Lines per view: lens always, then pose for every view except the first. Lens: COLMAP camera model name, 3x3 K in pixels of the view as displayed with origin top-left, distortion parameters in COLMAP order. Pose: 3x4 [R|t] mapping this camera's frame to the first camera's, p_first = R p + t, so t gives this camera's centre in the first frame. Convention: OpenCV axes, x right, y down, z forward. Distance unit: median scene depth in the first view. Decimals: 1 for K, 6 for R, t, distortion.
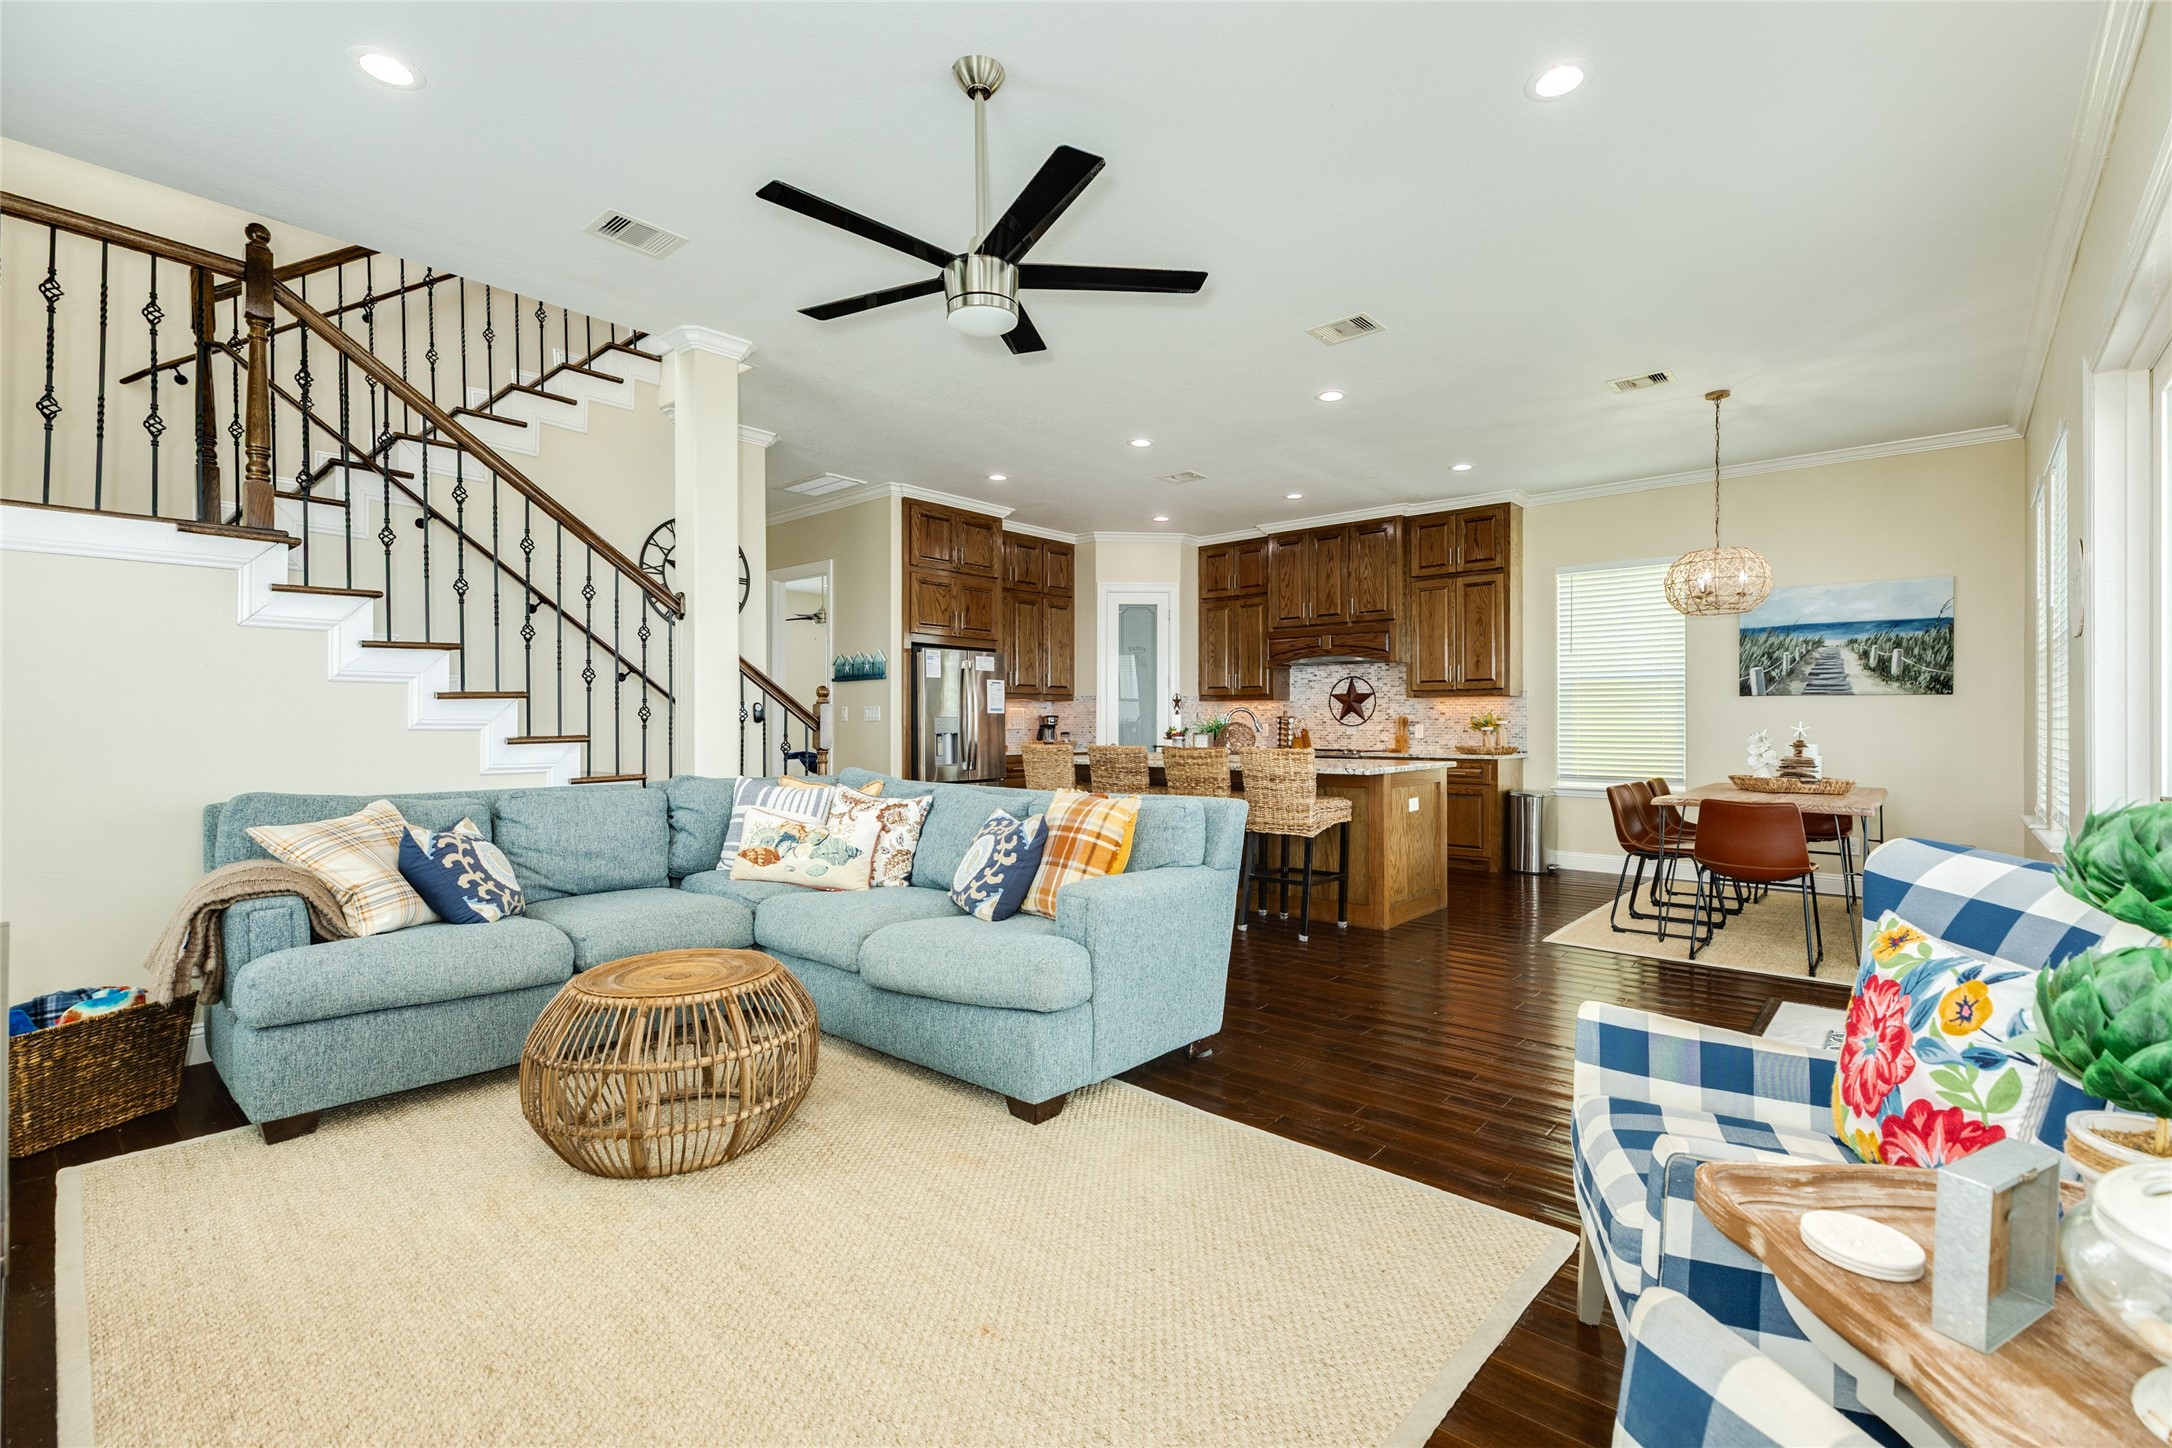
lens RADIAL K [[973.8, 0, 1079.3], [0, 973.8, 720.6], [0, 0, 1]] dist [0.008077, 0.001129]
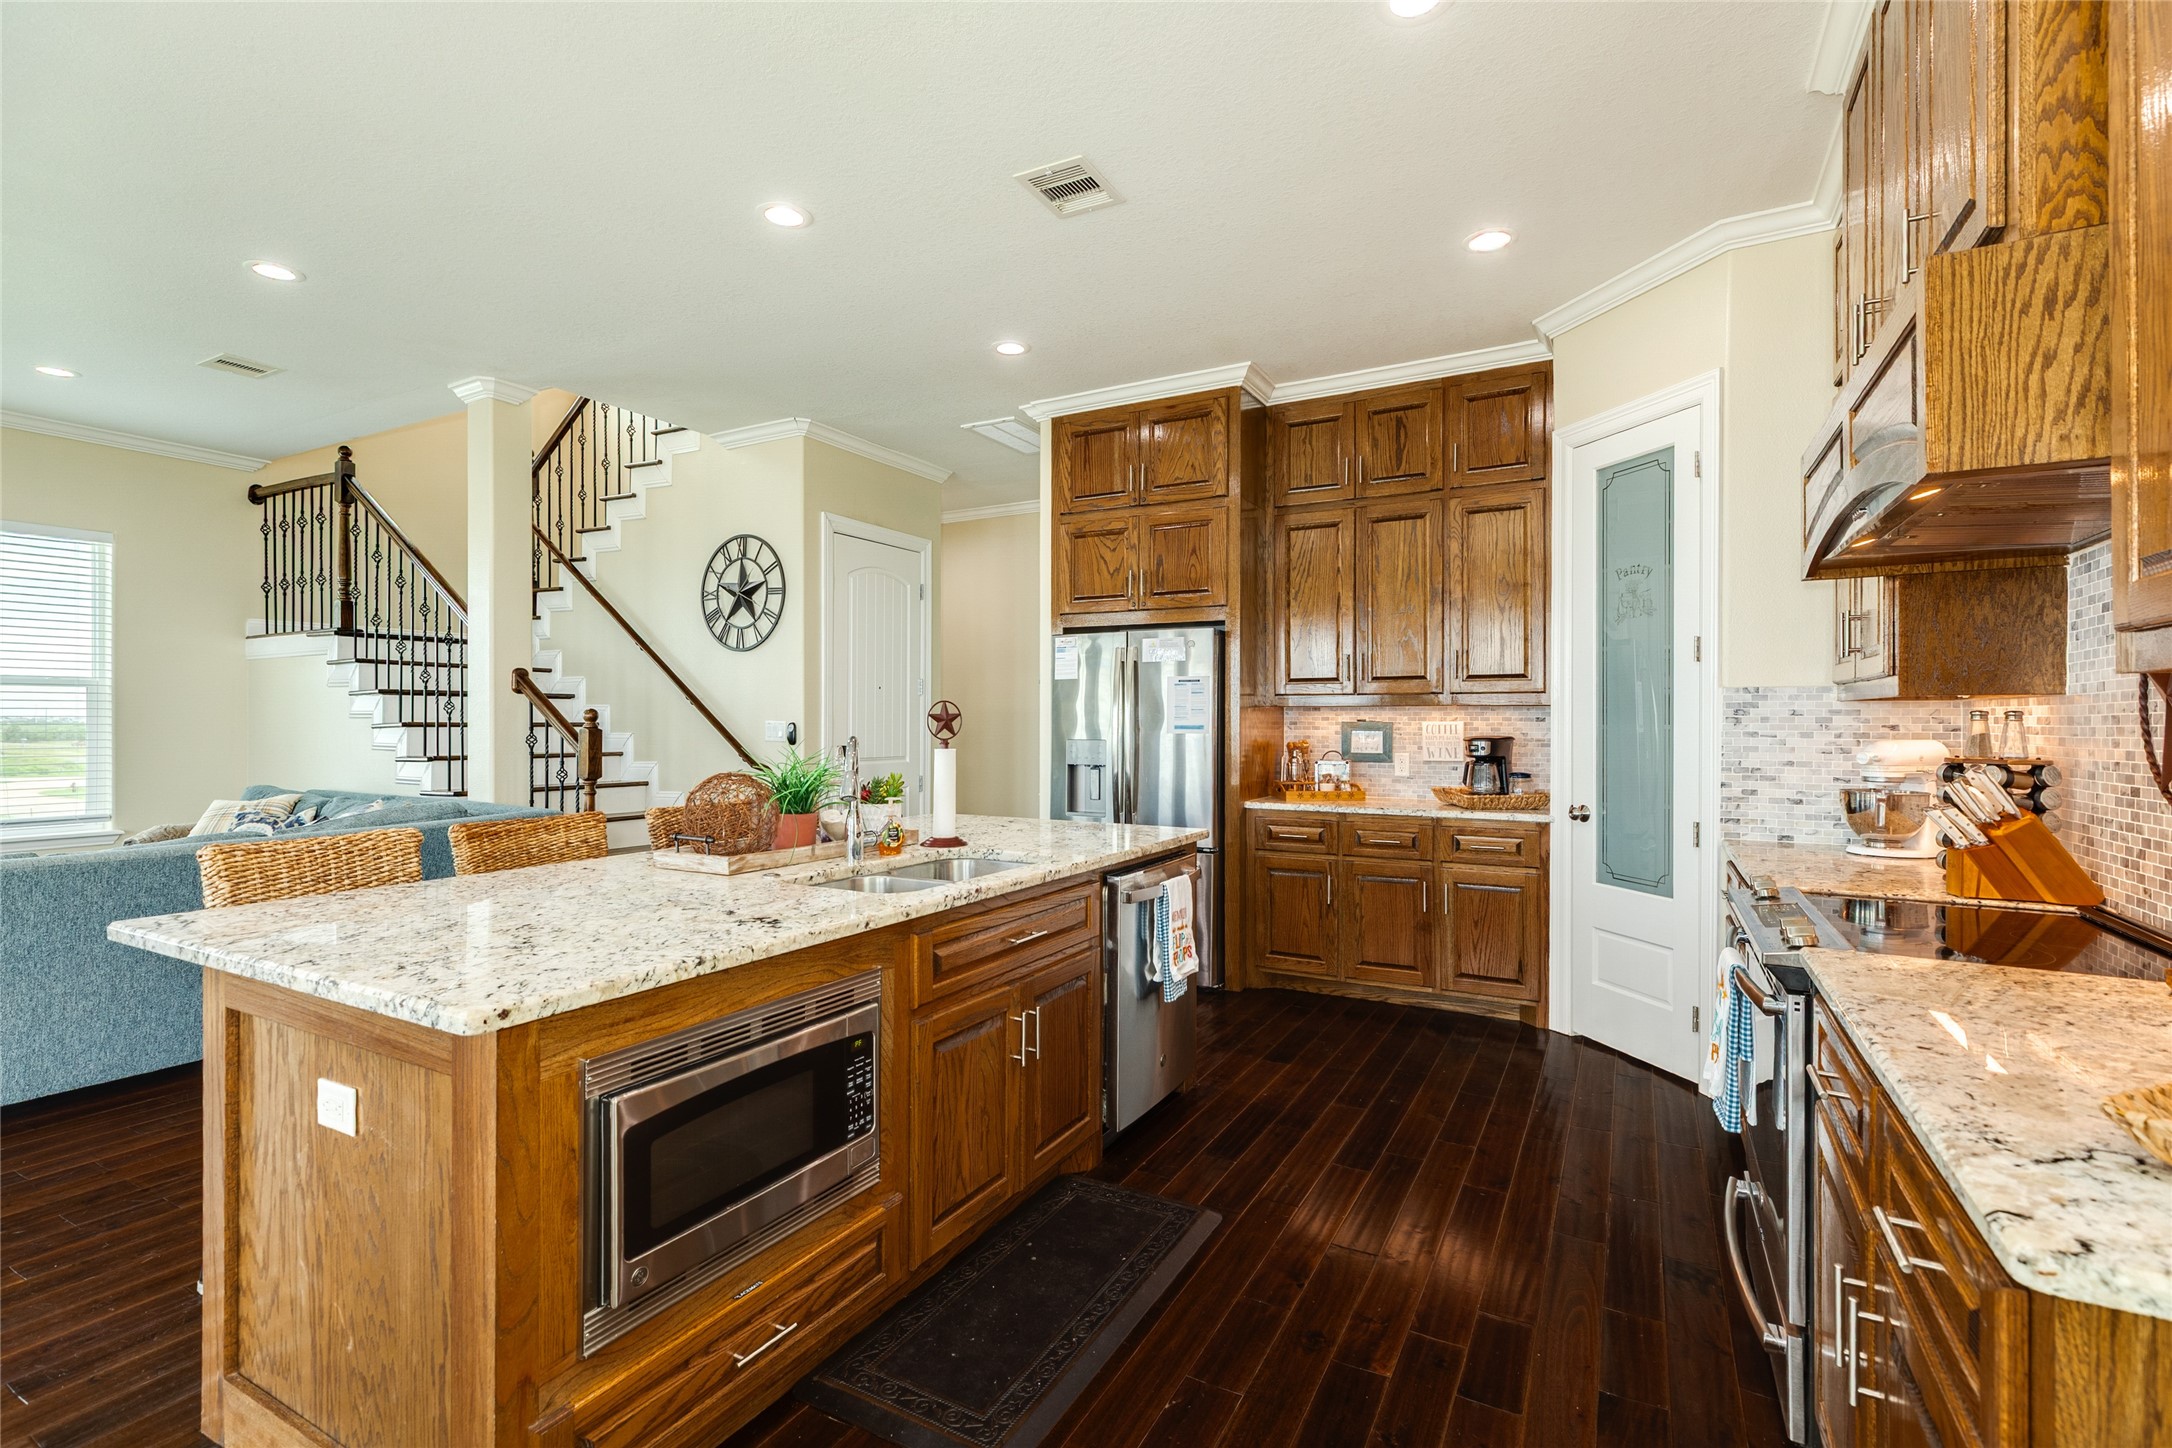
lens RADIAL K [[973.8, 0, 1096.0], [0, 973.8, 733.1], [0, 0, 1]] dist [0.008077, 0.001129]
pose [[0.212167, 0.013578, -0.977139, 0.502415], [-0.000816, 0.999906, 0.013718, -0.016834], [0.977233, -0.002113, 0.212158, 0.887026]]
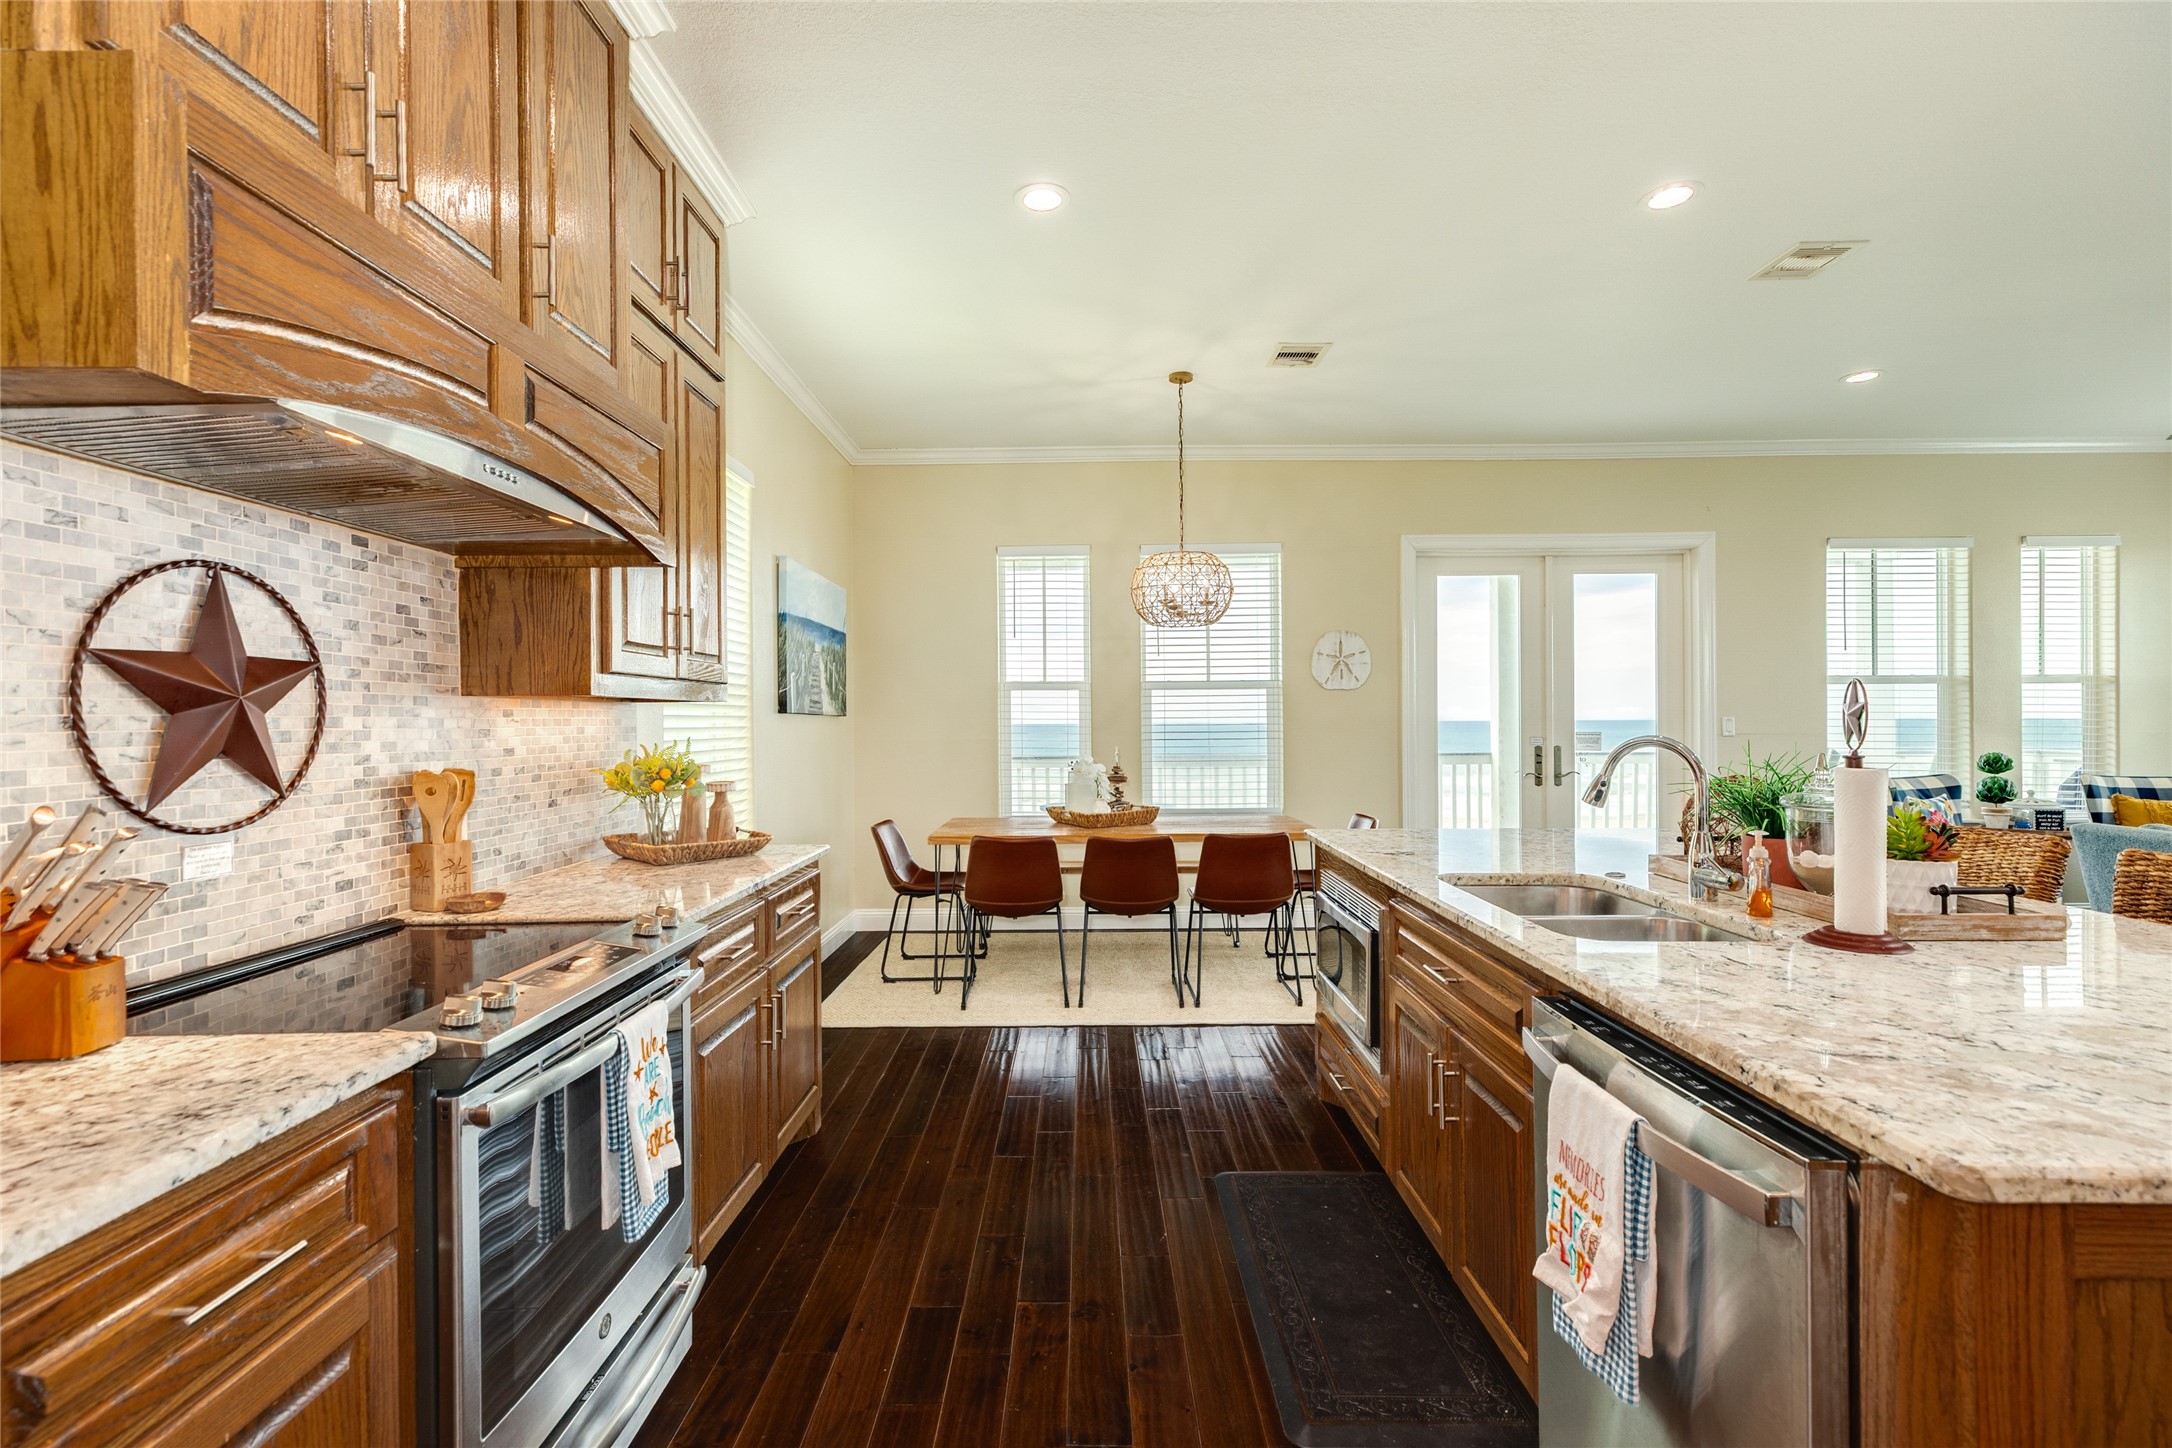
lens RADIAL K [[973.8, 0, 1091.5], [0, 973.8, 722.2], [0, 0, 1]] dist [0.008077, 0.001129]
pose [[-0.664739, 0.003161, 0.747069, 0.039996], [0.005557, 0.999984, 0.000714, -0.017120], [-0.747055, 0.004626, -0.664746, 1.187905]]
